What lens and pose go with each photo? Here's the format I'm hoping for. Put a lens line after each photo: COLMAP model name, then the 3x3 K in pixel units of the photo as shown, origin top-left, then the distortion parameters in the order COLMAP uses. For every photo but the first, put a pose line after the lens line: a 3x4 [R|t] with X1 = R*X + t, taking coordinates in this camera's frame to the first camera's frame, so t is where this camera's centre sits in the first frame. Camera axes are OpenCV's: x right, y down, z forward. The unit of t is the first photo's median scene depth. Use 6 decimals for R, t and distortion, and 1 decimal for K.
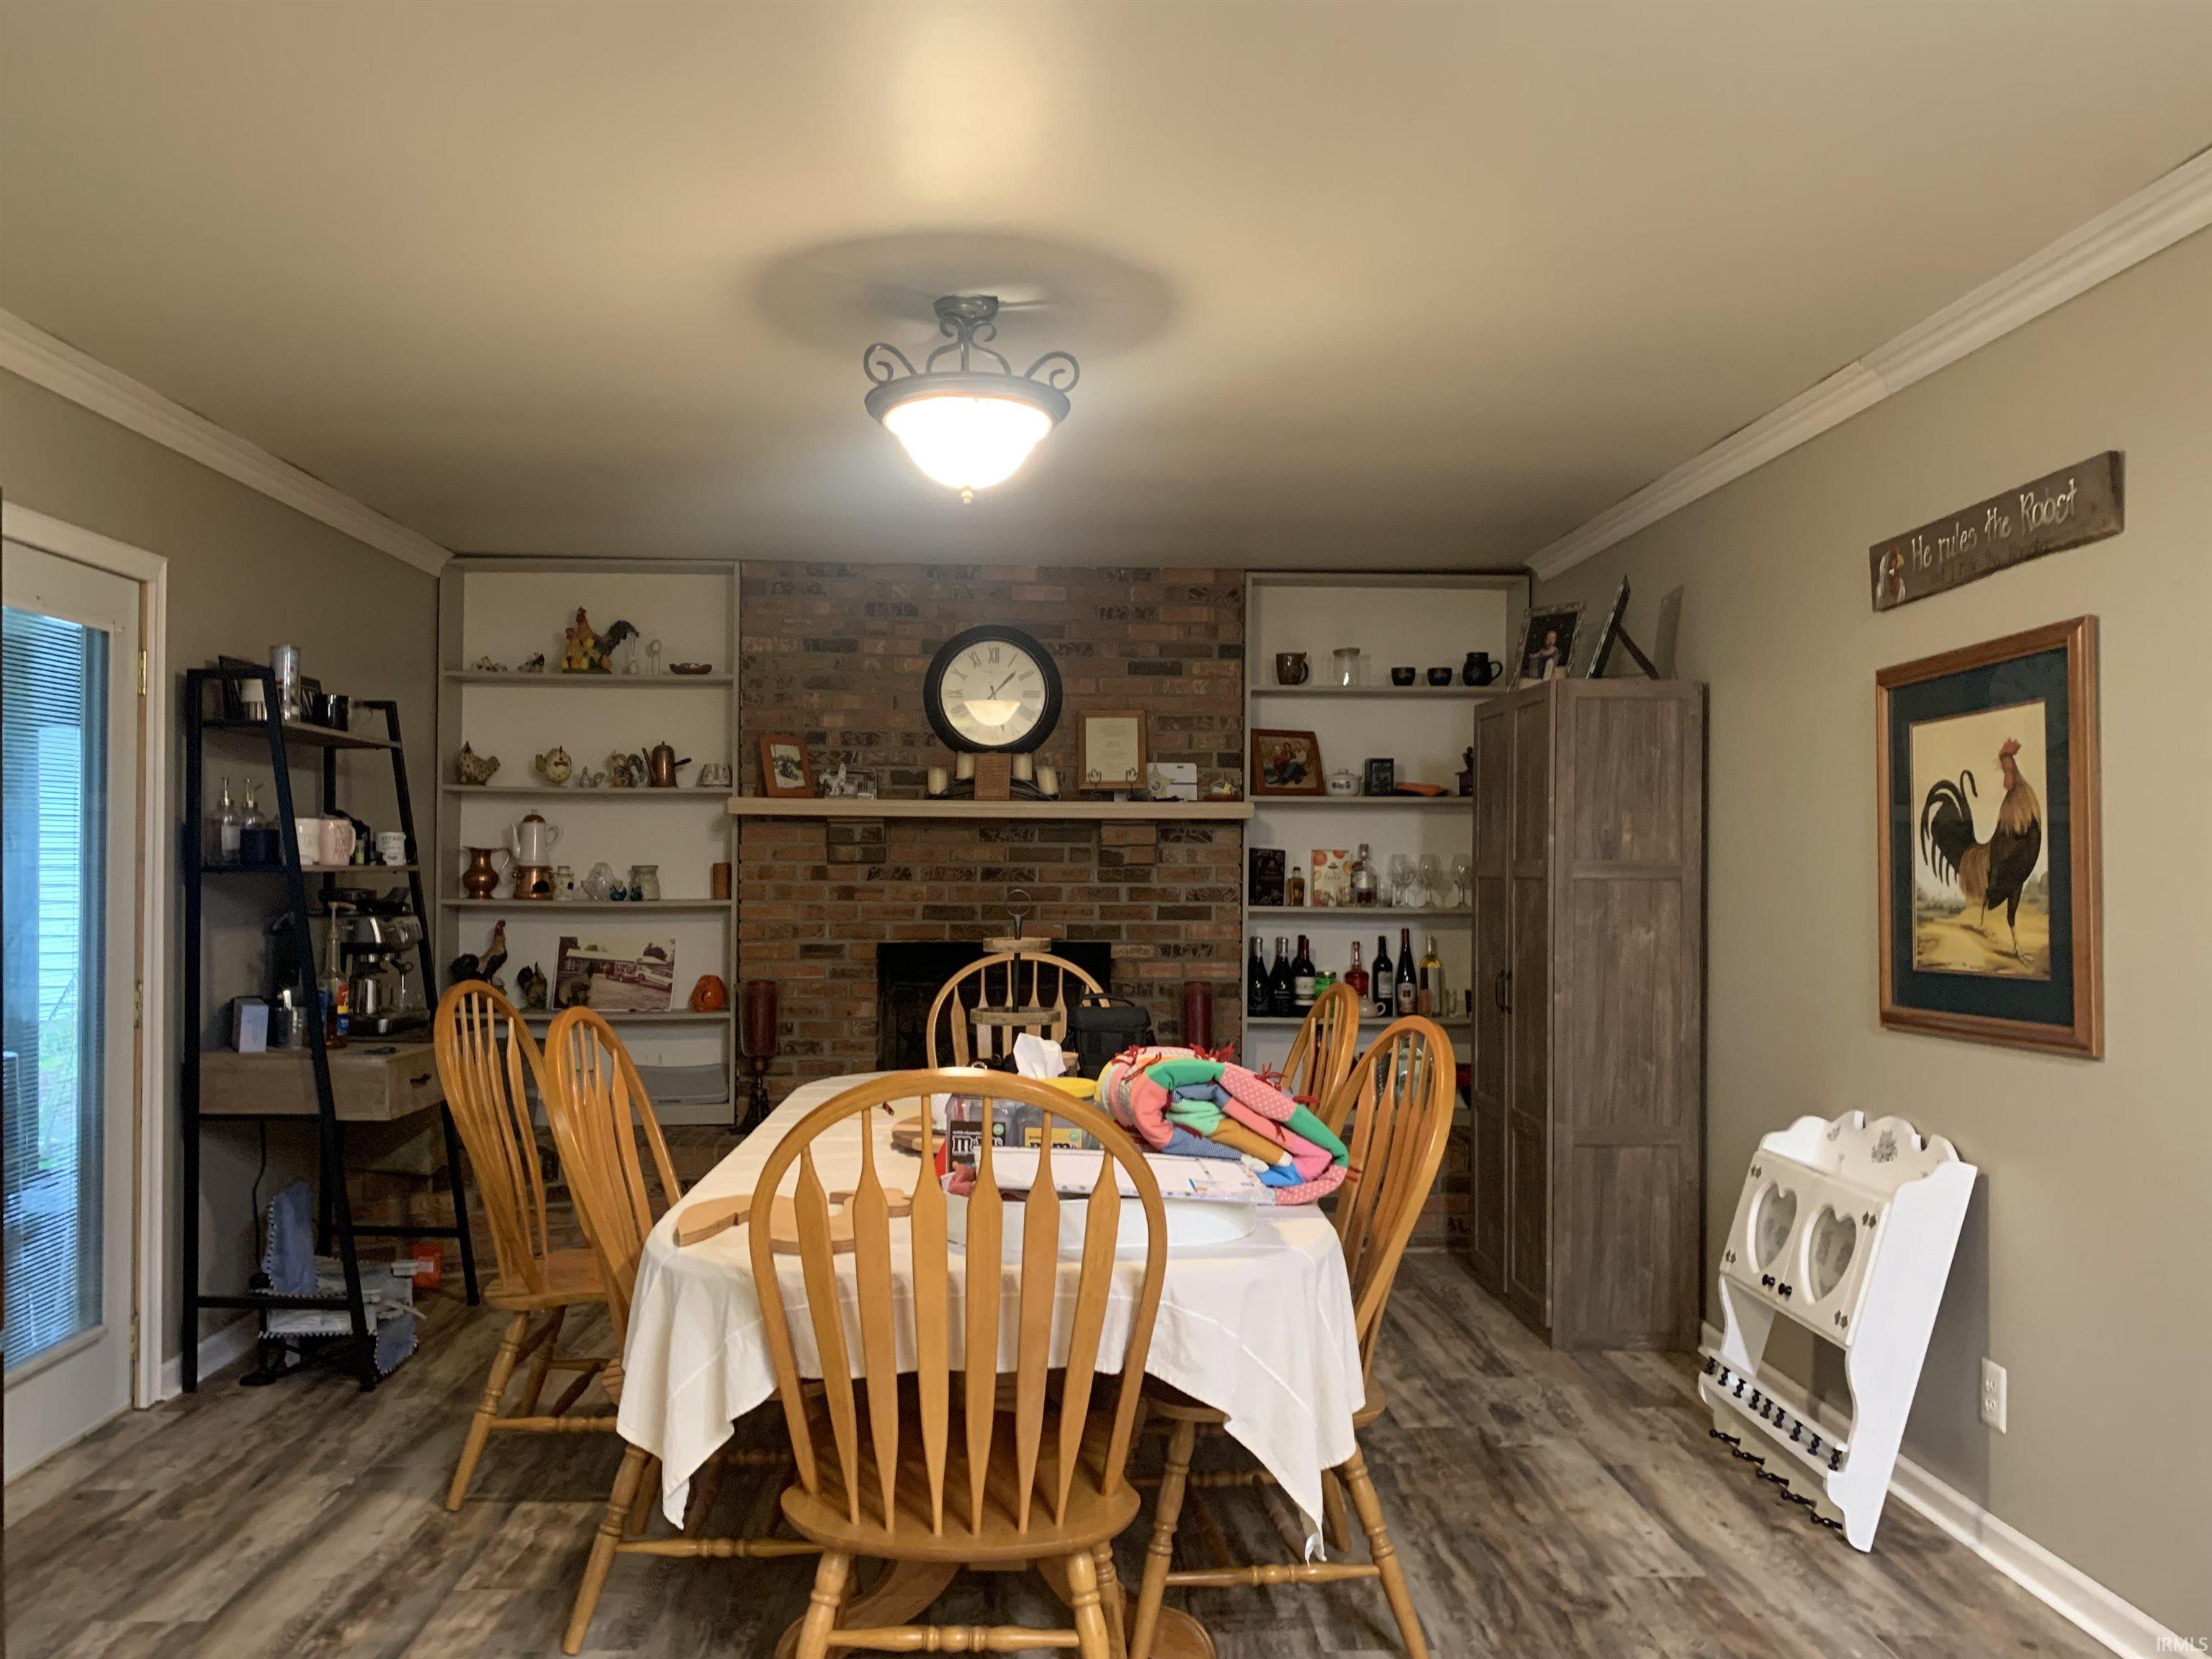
lens RADIAL K [[1634.2, 0, 1076.0], [0, 1634.2, 837.3], [0, 0, 1]] dist [0.089652, -0.172852]
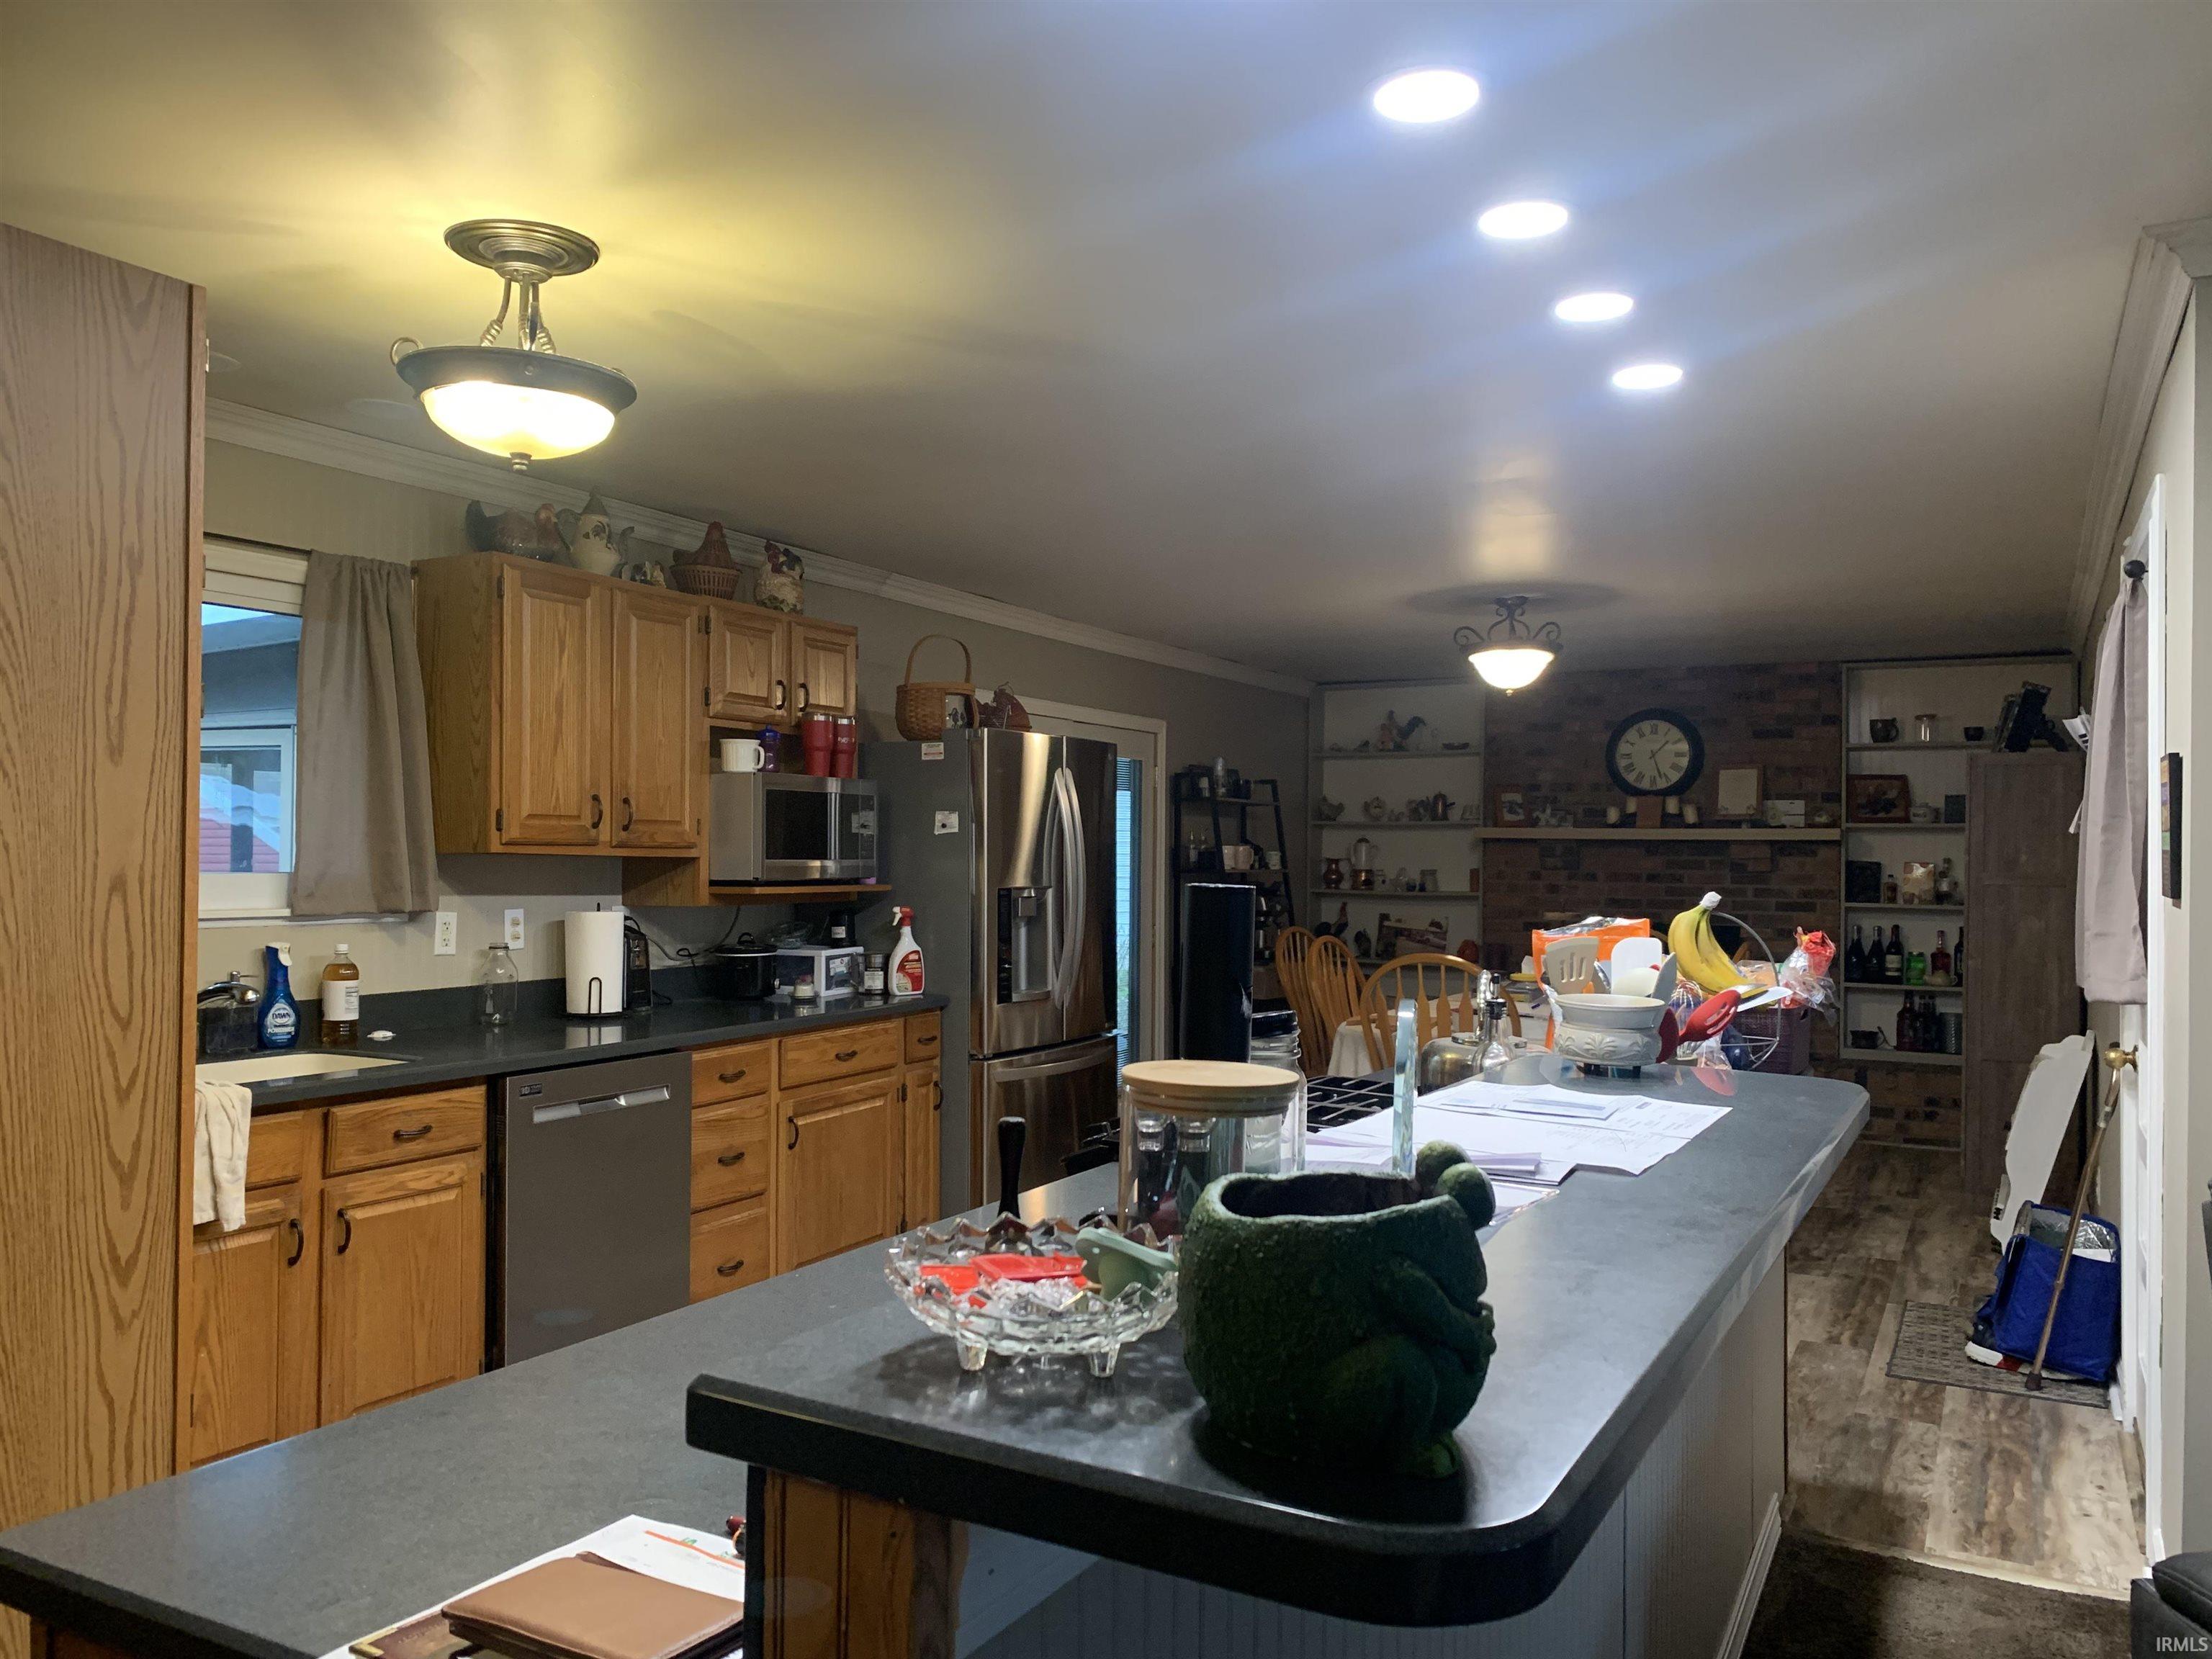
lens RADIAL K [[1634.2, 0, 1076.0], [0, 1634.2, 837.3], [0, 0, 1]] dist [0.089652, -0.172852]
pose [[0.844354, -0.003276, -0.535775, 0.305417], [0.003355, 0.999994, -0.000827, -0.014308], [0.535774, -0.001099, 0.844360, -0.534092]]
